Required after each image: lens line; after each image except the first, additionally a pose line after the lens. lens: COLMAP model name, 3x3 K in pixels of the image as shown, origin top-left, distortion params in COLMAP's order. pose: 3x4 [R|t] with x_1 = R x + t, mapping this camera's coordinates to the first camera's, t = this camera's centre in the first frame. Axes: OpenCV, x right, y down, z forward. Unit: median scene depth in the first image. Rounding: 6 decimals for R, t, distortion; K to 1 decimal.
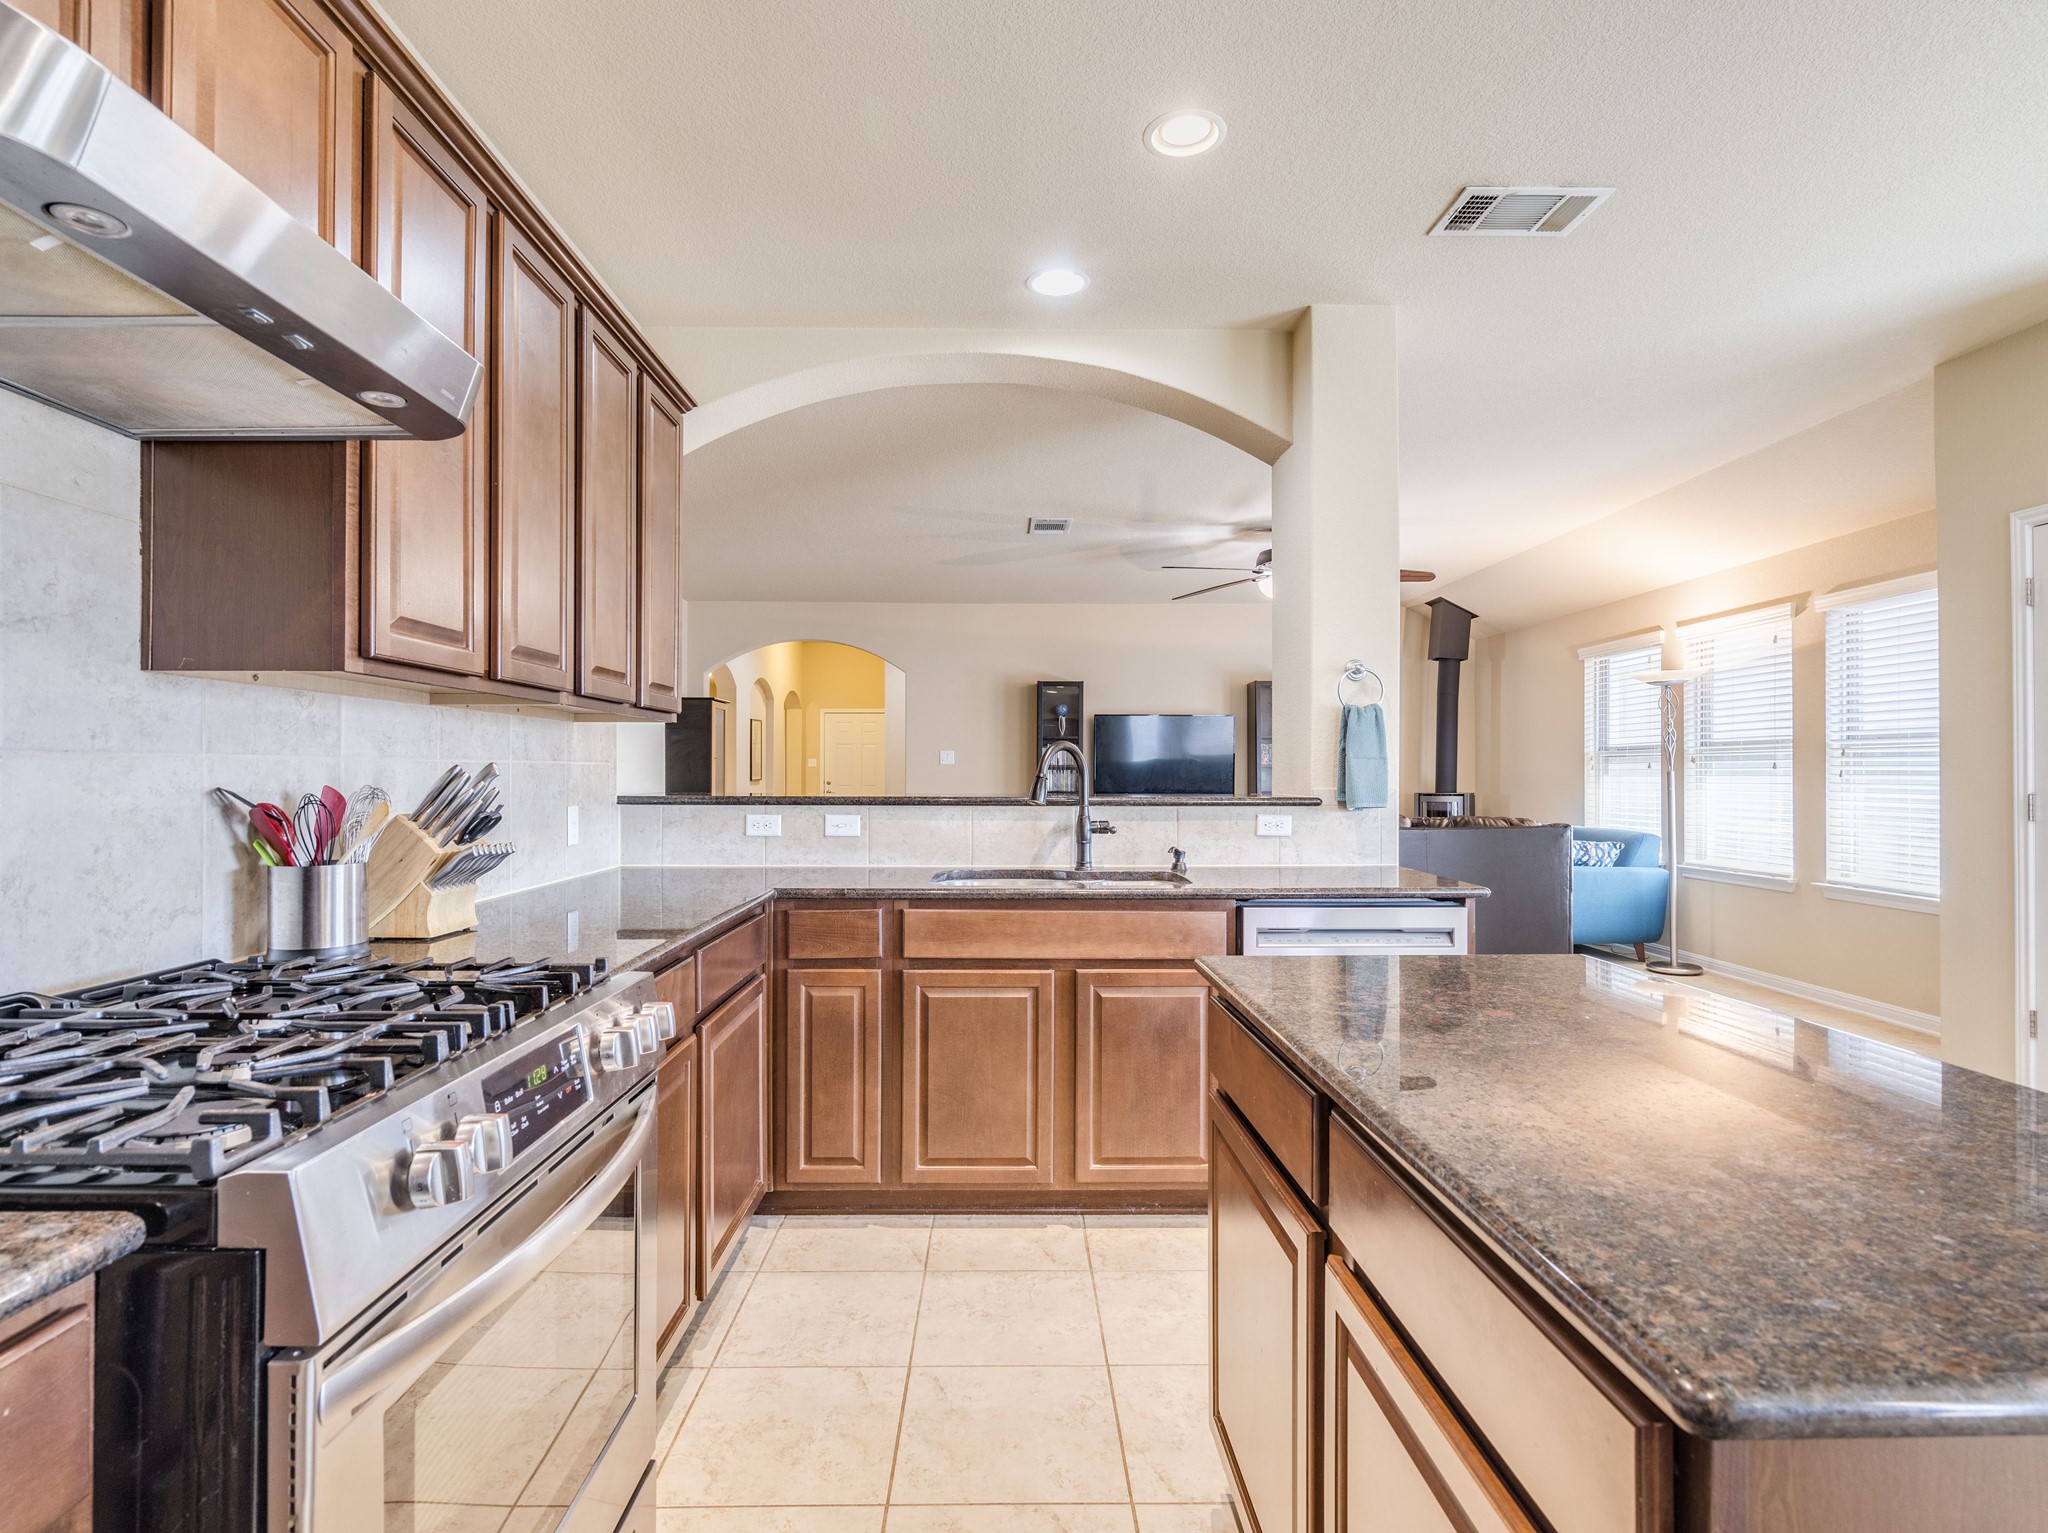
lens RADIAL K [[1044.2, 0, 1029.0], [0, 1044.2, 768.1], [0, 0, 1]] dist [-0.009644, 0.001088]
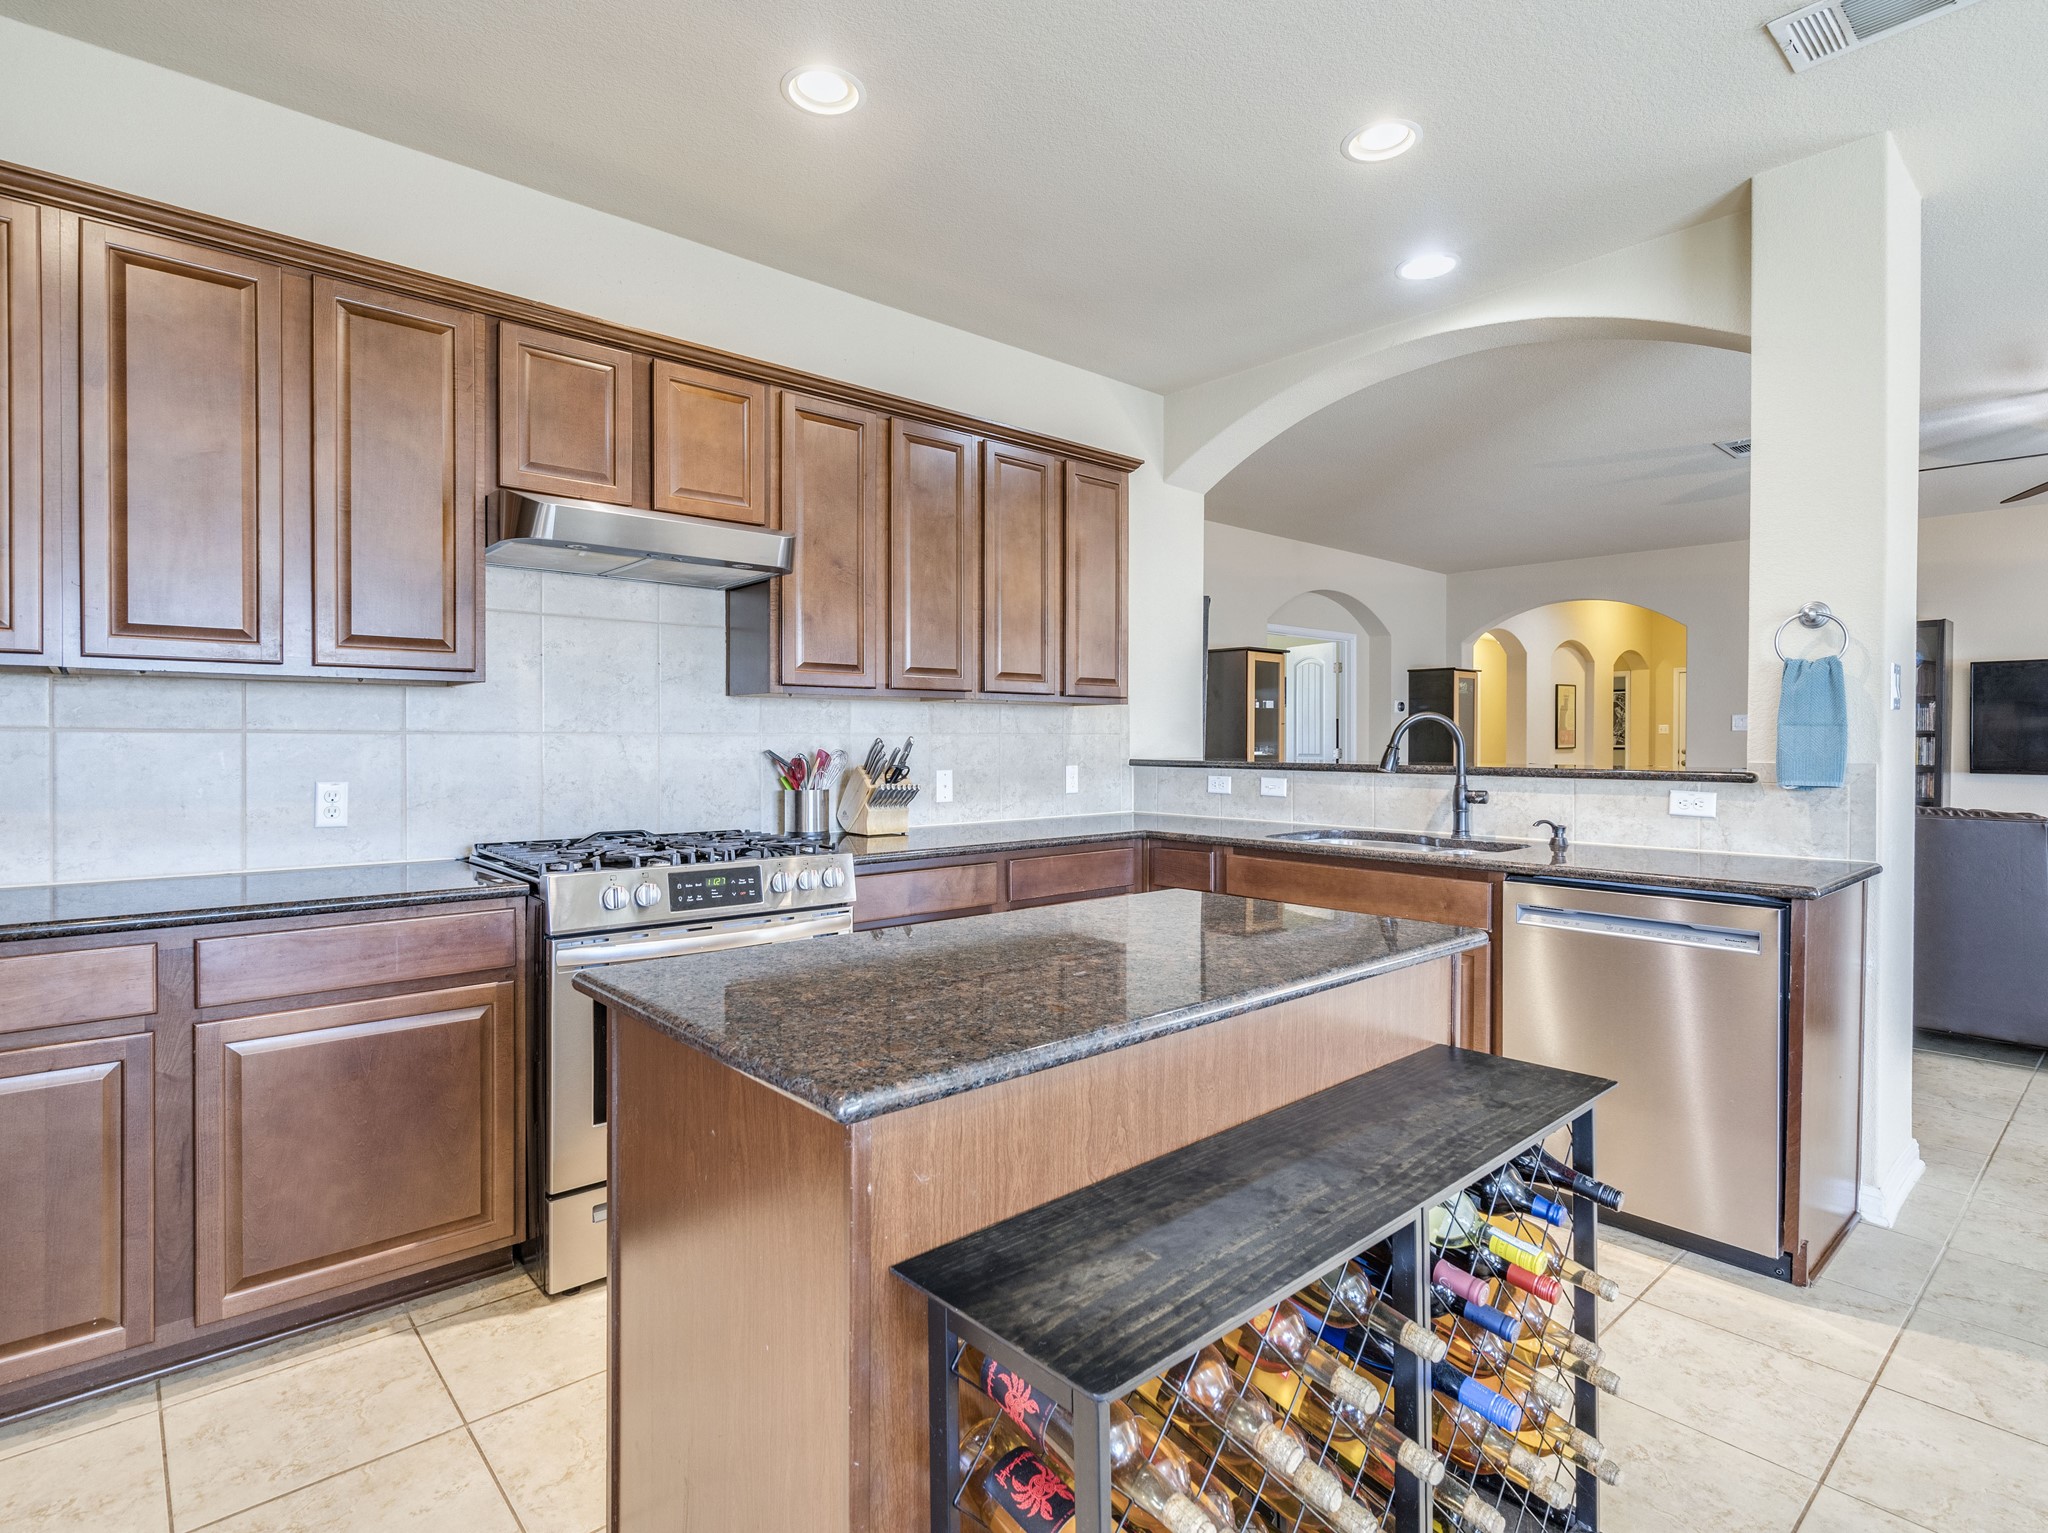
lens RADIAL K [[1044.2, 0, 992.9], [0, 1044.2, 752.8], [0, 0, 1]] dist [-0.009644, 0.001088]
pose [[0.643330, 0.008650, -0.765540, 0.544937], [0.003784, 0.999888, 0.014478, -0.001695], [0.765580, -0.012211, 0.643225, 0.007656]]
